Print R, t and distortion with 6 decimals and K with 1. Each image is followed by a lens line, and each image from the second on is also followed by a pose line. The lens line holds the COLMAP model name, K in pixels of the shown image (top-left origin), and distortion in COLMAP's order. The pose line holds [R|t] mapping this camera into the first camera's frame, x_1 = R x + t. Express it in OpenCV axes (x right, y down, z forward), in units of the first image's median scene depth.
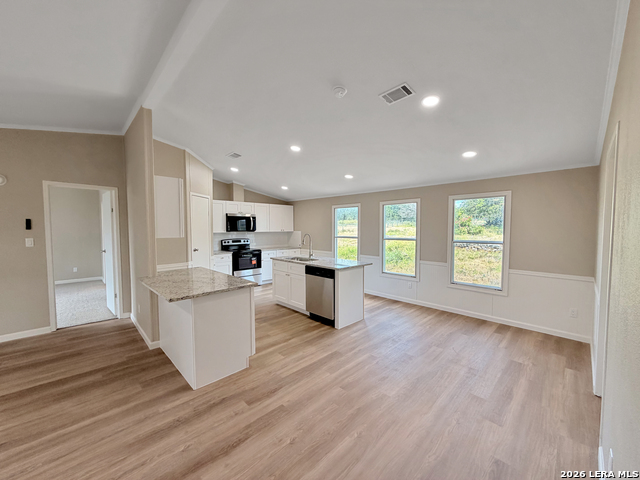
lens RADIAL K [[260.6, 0, 319.9], [0, 260.6, 238.7], [0, 0, 1]] dist [-0.002122, -0.000299]
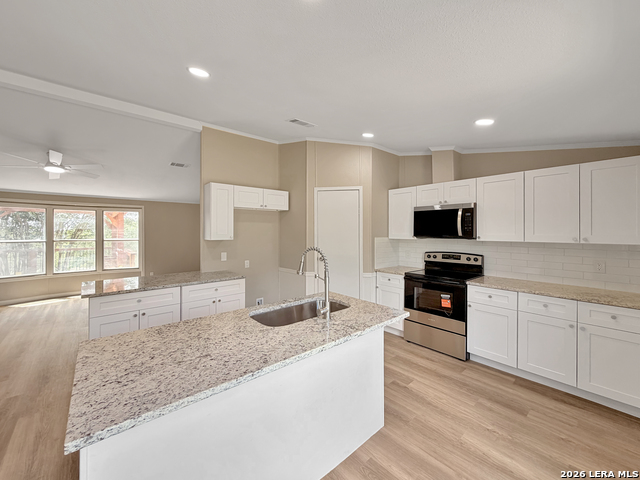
lens RADIAL K [[260.6, 0, 317.2], [0, 260.6, 229.2], [0, 0, 1]] dist [-0.002122, -0.000299]
pose [[-0.067772, -0.006239, -0.997681, 0.302803], [-0.045324, 0.998967, -0.003169, -0.042543], [0.996671, 0.045004, -0.067984, 0.993739]]
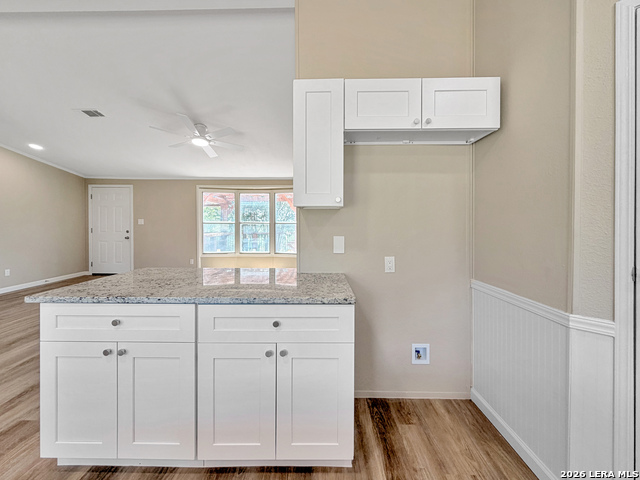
lens RADIAL K [[260.6, 0, 318.5], [0, 260.6, 225.1], [0, 0, 1]] dist [-0.002122, -0.000299]
pose [[-0.710273, 0.004123, -0.703914, -0.153811], [-0.034667, 0.998565, 0.040829, 0.005394], [0.703072, 0.053402, -0.709111, 0.916260]]
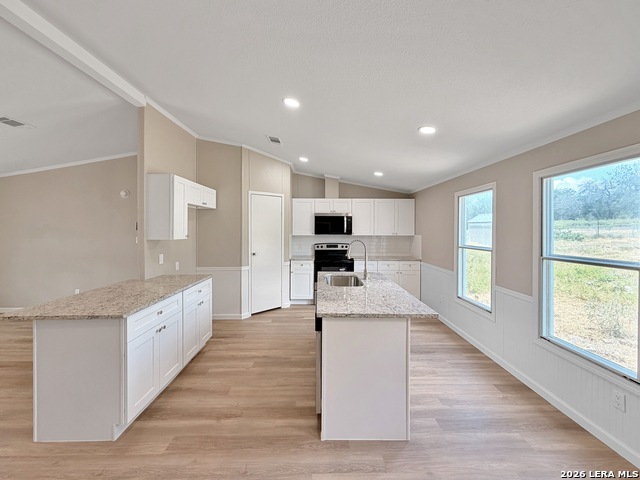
lens RADIAL K [[260.6, 0, 317.4], [0, 260.6, 231.4], [0, 0, 1]] dist [-0.002122, -0.000299]
pose [[0.715264, 0.007978, -0.698809, 0.301868], [-0.034607, 0.999112, -0.024016, -0.020286], [0.697997, 0.041362, 0.714905, 0.478799]]
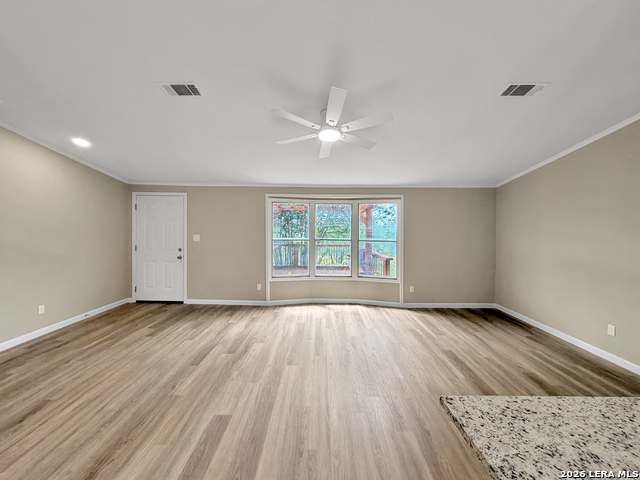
lens RADIAL K [[260.6, 0, 322.1], [0, 260.6, 232.3], [0, 0, 1]] dist [-0.002122, -0.000299]
pose [[-0.706725, 0.005069, -0.707470, -0.055572], [-0.040443, 0.998050, 0.047551, -0.020046], [0.706332, 0.062218, -0.705142, 0.498665]]
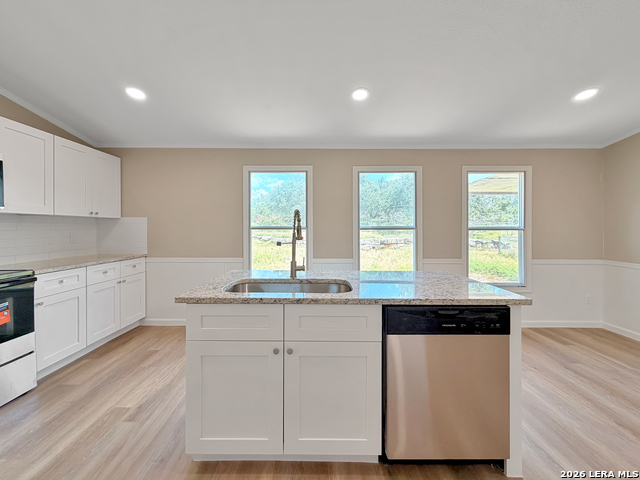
lens RADIAL K [[260.6, 0, 320.5], [0, 260.6, 226.7], [0, 0, 1]] dist [-0.002122, -0.000299]
pose [[0.697224, 0.002287, 0.716850, -0.269630], [0.030862, 0.998972, -0.033203, 0.015305], [-0.716189, 0.045273, 0.696436, 0.705776]]
